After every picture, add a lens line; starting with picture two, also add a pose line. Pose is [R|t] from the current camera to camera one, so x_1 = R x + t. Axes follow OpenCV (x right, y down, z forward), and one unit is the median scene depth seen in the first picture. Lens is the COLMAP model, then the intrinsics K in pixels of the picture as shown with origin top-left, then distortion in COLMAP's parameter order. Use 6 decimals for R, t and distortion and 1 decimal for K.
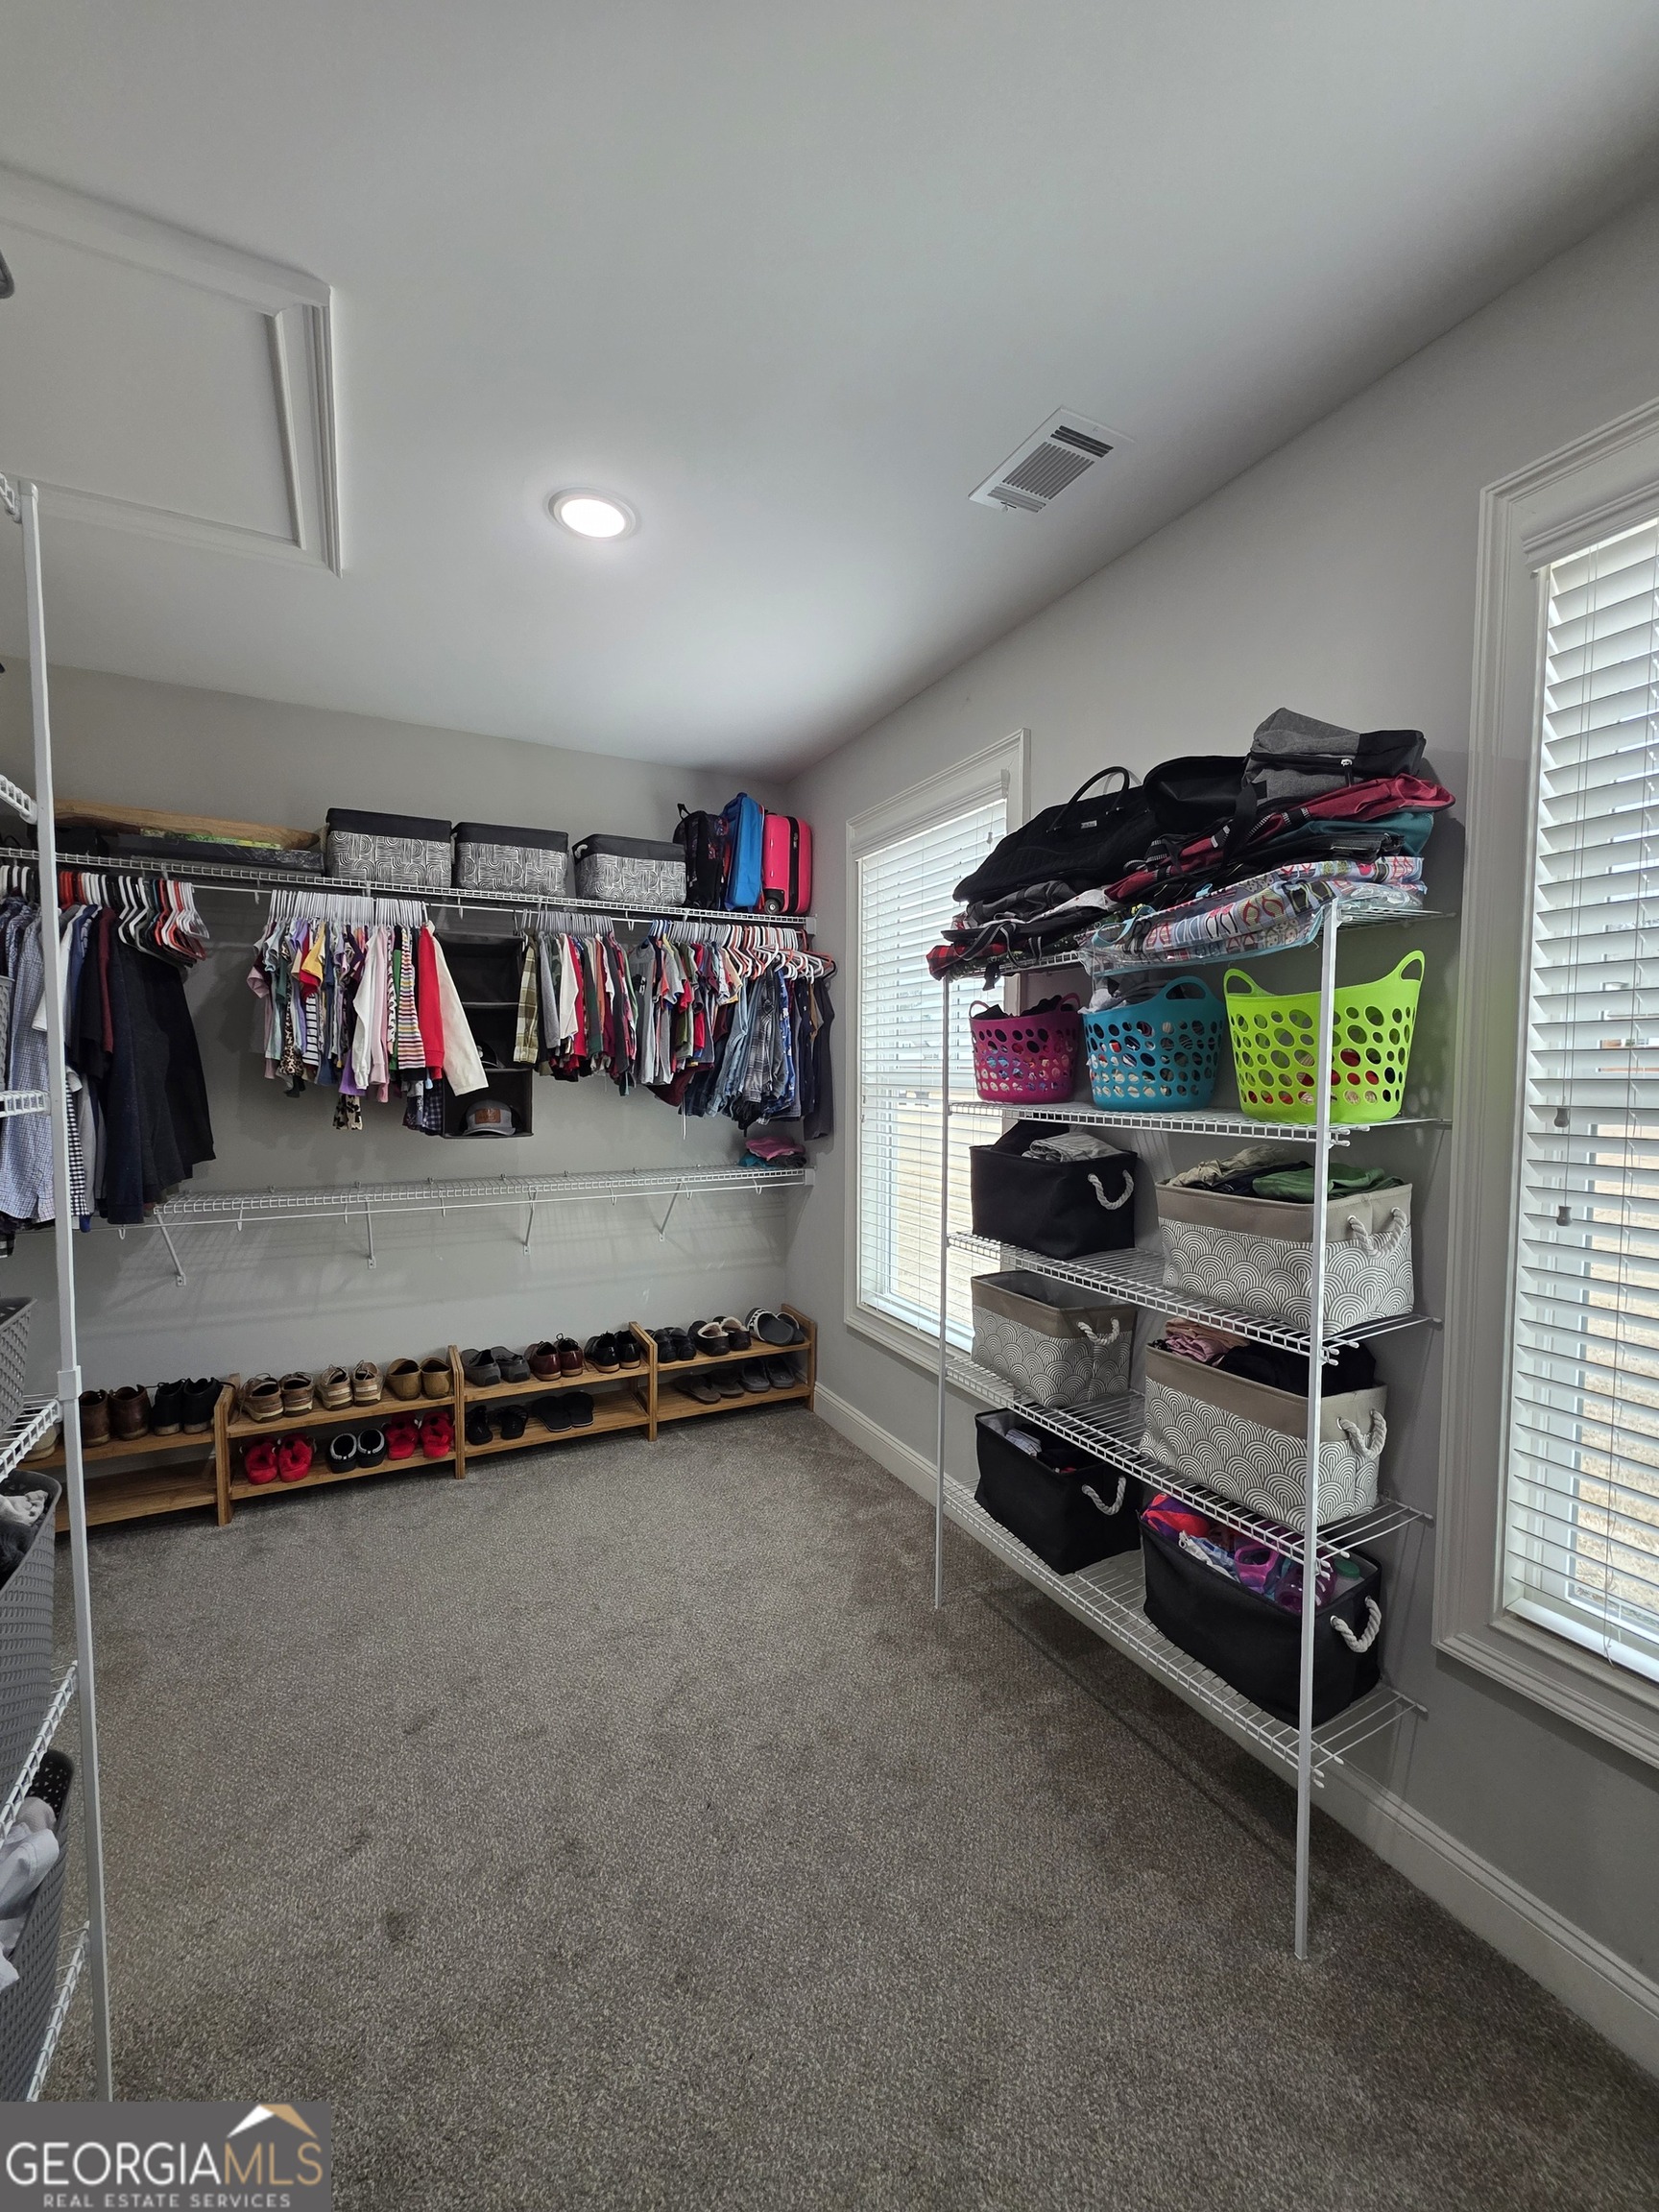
lens RADIAL K [[882.7, 0, 842.5], [0, 882.7, 1107.6], [0, 0, 1]] dist [0.001781, 0.000210]
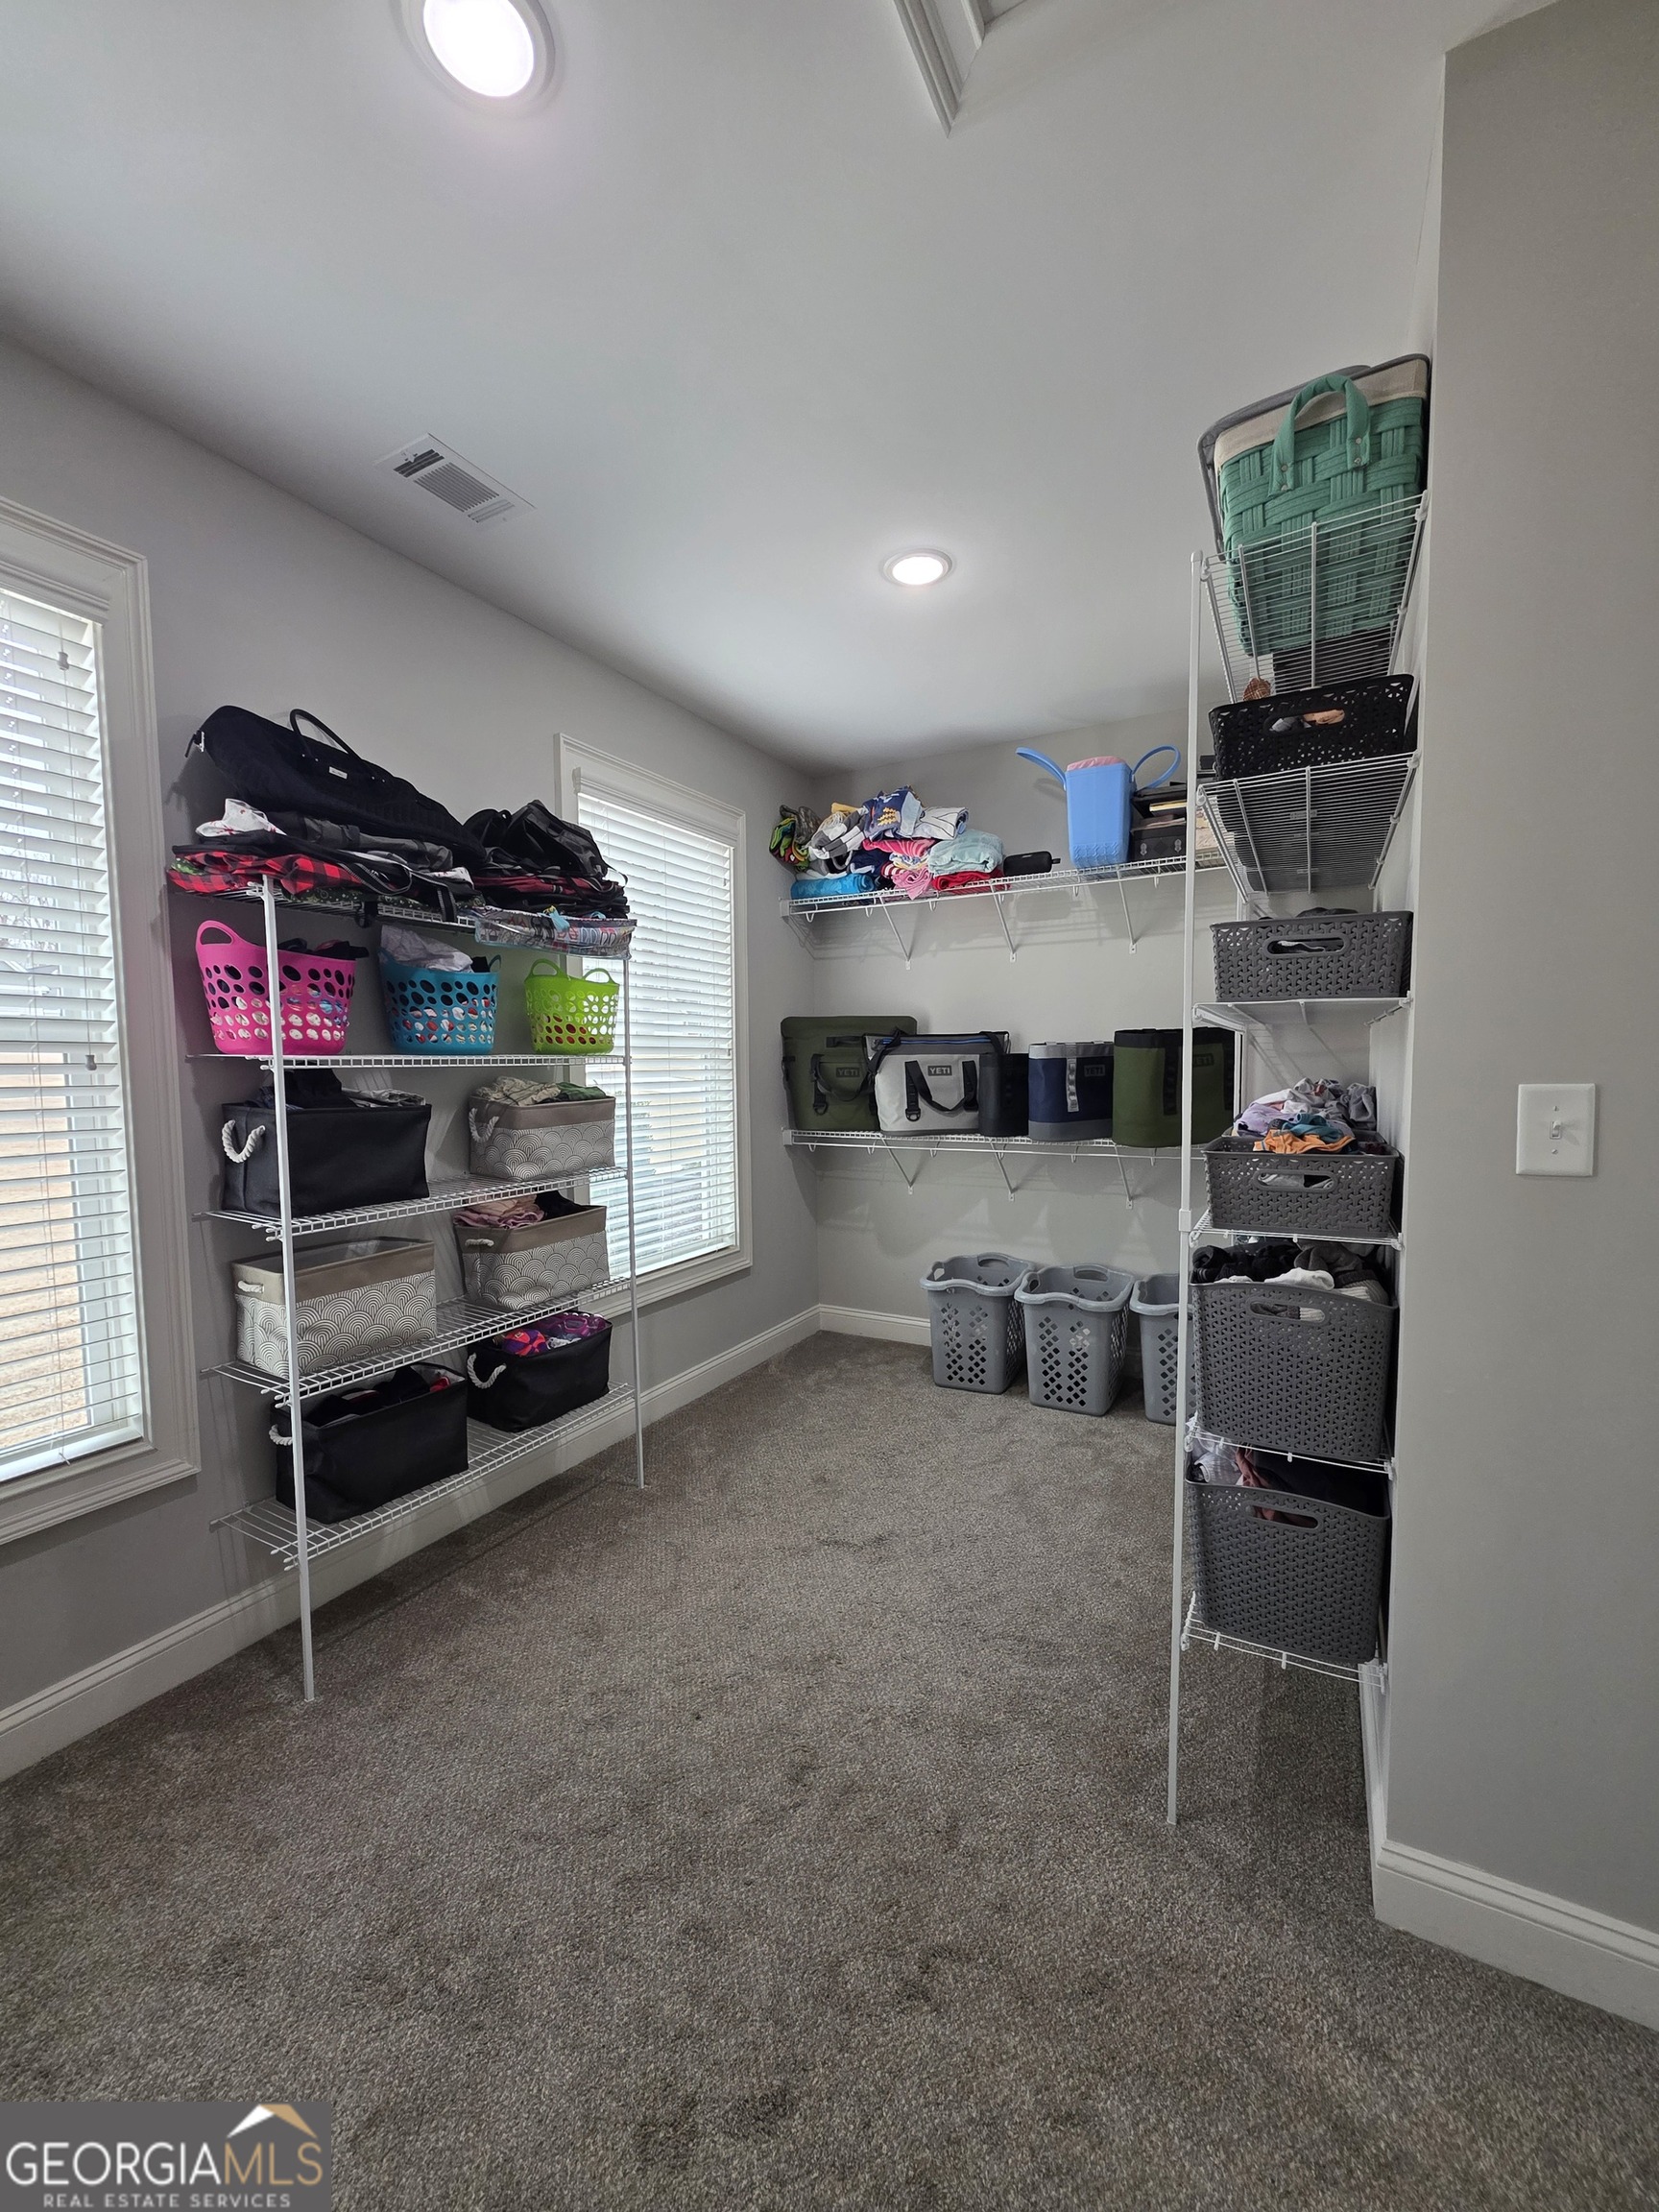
lens RADIAL K [[882.7, 0, 842.5], [0, 882.7, 1107.6], [0, 0, 1]] dist [0.001781, 0.000210]
pose [[-0.553898, -0.041560, 0.831547, -0.960605], [0.048759, 0.995420, 0.082229, 0.000588], [-0.831156, 0.086091, -0.549334, 1.211321]]
